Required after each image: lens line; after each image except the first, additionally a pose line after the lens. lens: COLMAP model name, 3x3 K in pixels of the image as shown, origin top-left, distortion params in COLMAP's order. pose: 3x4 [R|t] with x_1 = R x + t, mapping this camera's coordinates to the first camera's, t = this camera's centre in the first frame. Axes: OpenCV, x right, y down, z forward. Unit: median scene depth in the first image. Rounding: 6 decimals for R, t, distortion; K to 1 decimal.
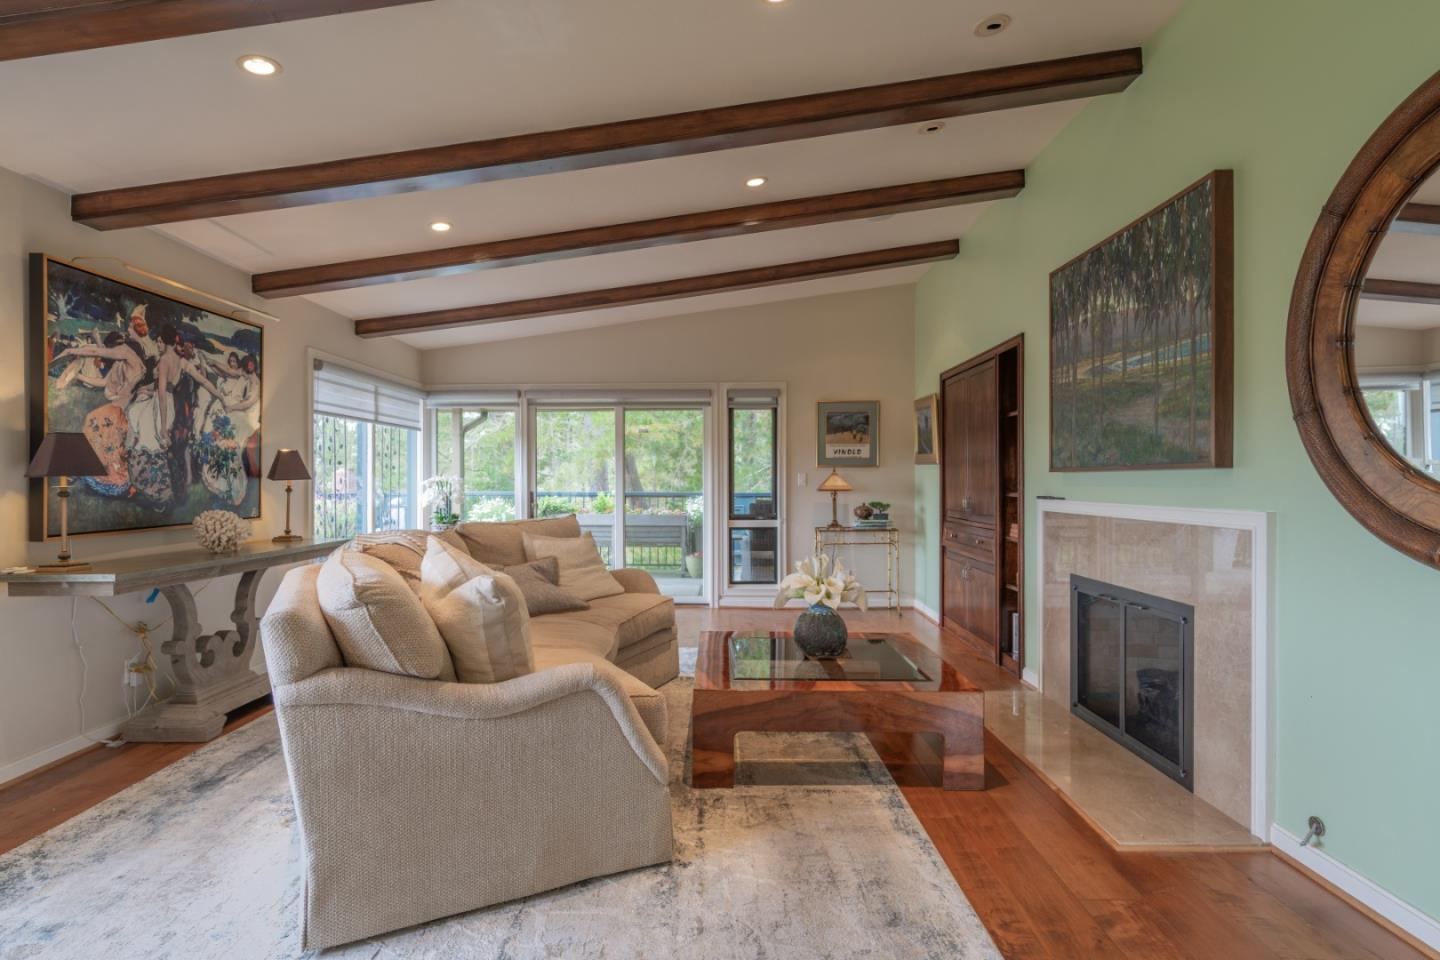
lens RADIAL K [[736.8, 0, 720.0], [0, 736.8, 480.0], [0, 0, 1]] dist [0.000094, -0.000122]
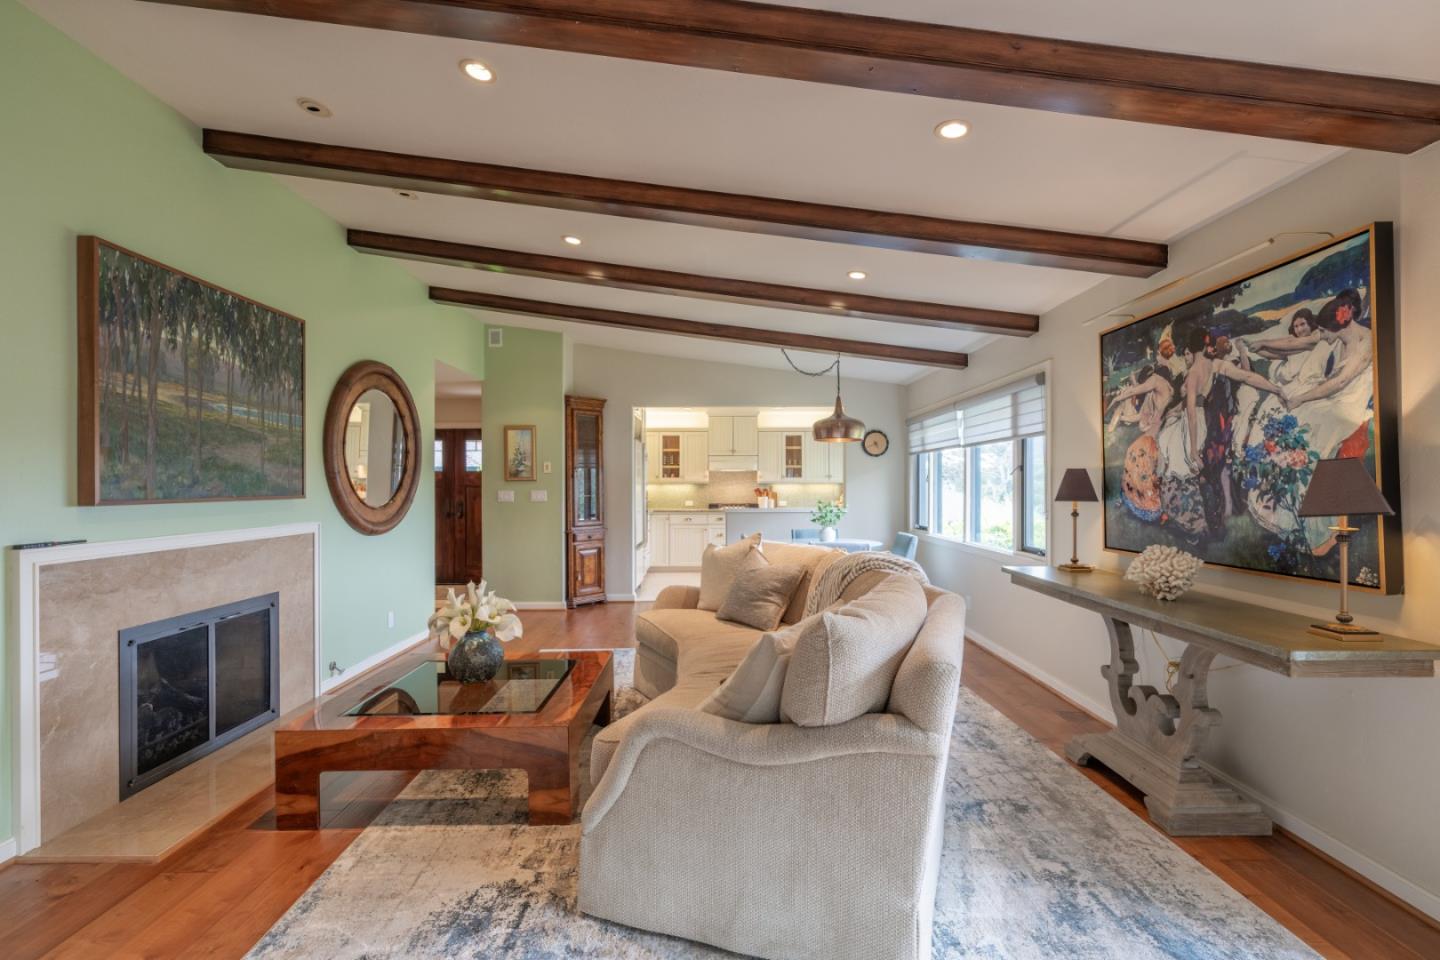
lens RADIAL K [[642.9, 0, 720.0], [0, 642.9, 480.0], [0, 0, 1]] dist [-0.000926, -0.000087]
pose [[-0.999933, 0.004490, -0.010686, -0.191012], [0.004569, 0.999963, -0.007353, -0.032467], [0.010653, -0.007401, -0.999916, 1.853466]]
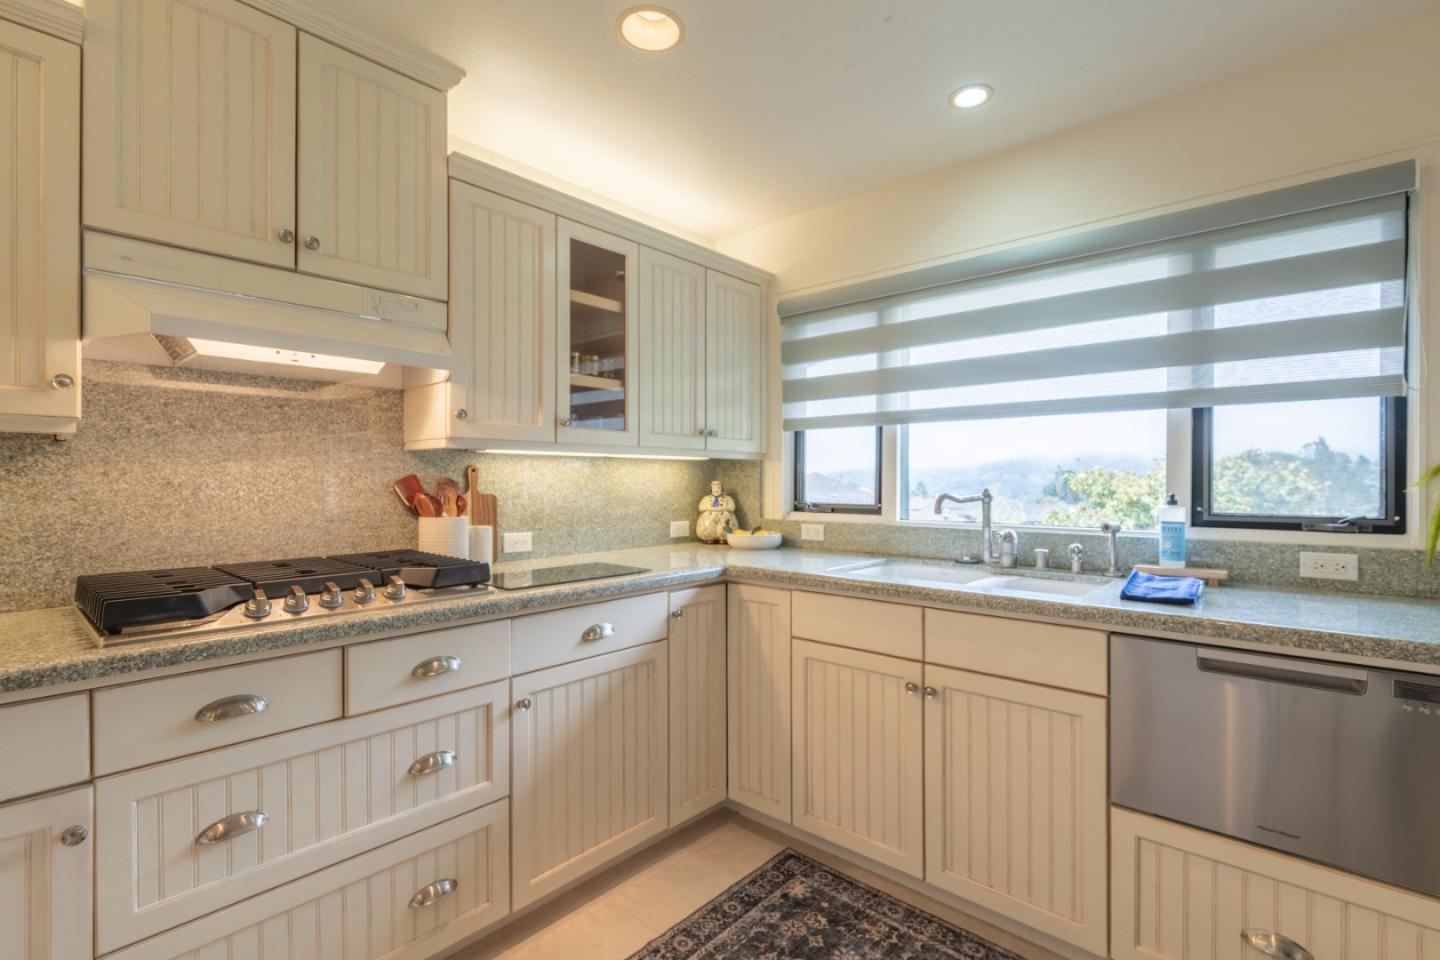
lens RADIAL K [[673.6, 0, 720.0], [0, 673.6, 480.0], [0, 0, 1]] dist [0.000973, -0.000064]
pose [[-0.666719, -0.000874, -0.745308, -0.122366], [-0.000004, 0.999999, -0.001168, -0.011156], [0.745309, -0.000776, -0.666719, -0.461365]]
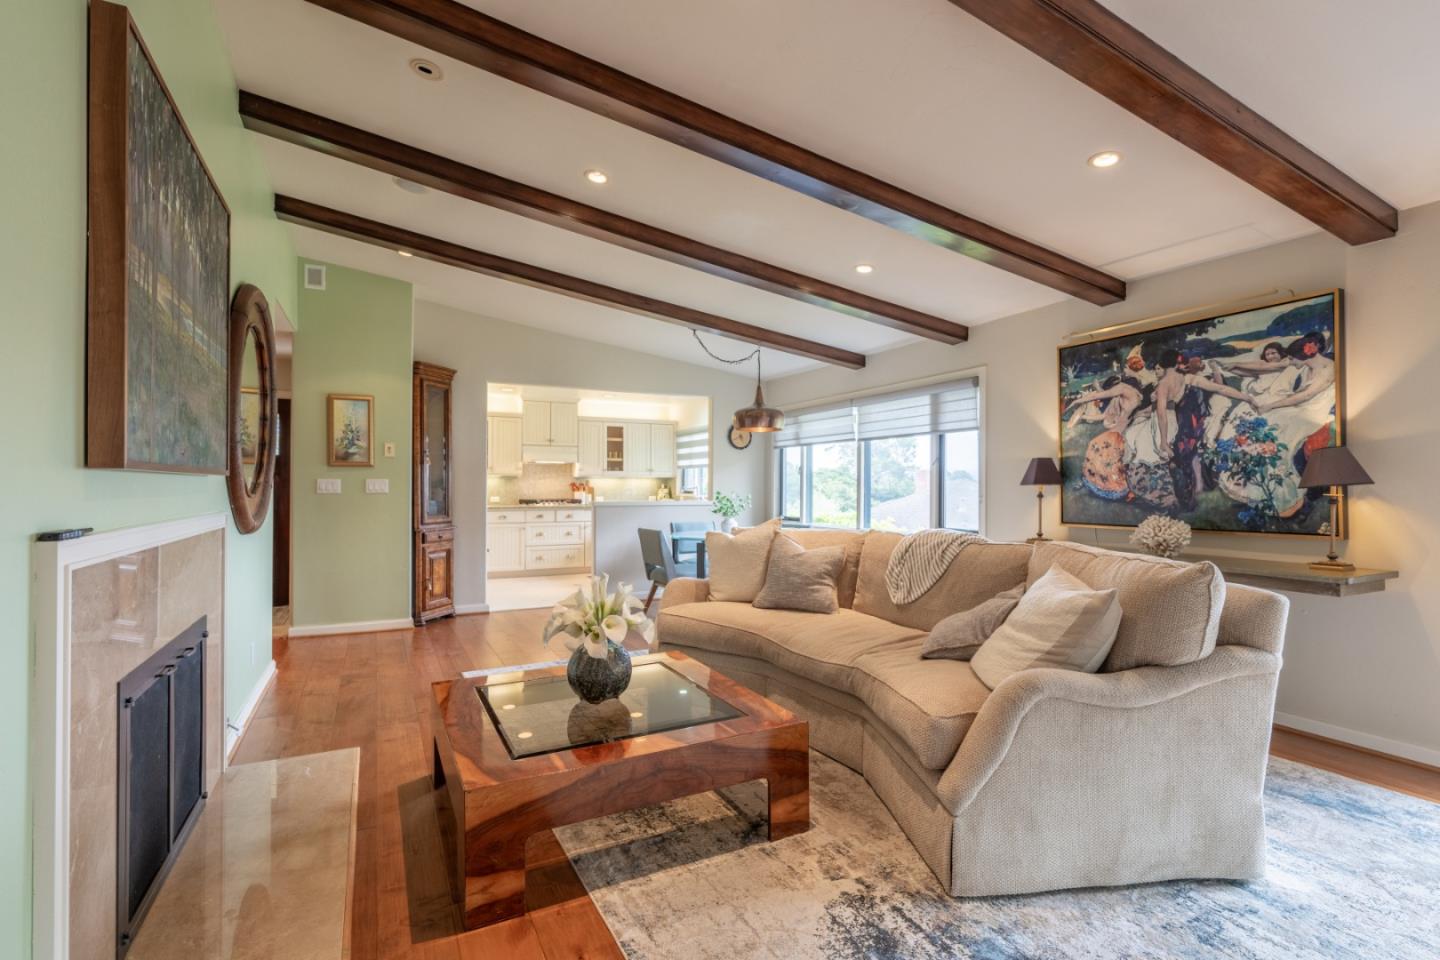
lens RADIAL K [[673.6, 0, 720.0], [0, 673.6, 480.0], [0, 0, 1]] dist [0.000973, -0.000064]
pose [[-0.887560, -0.005430, -0.460661, 0.359106], [-0.001435, 0.999958, -0.009022, -0.001285], [0.460690, -0.007347, -0.887530, 1.697358]]
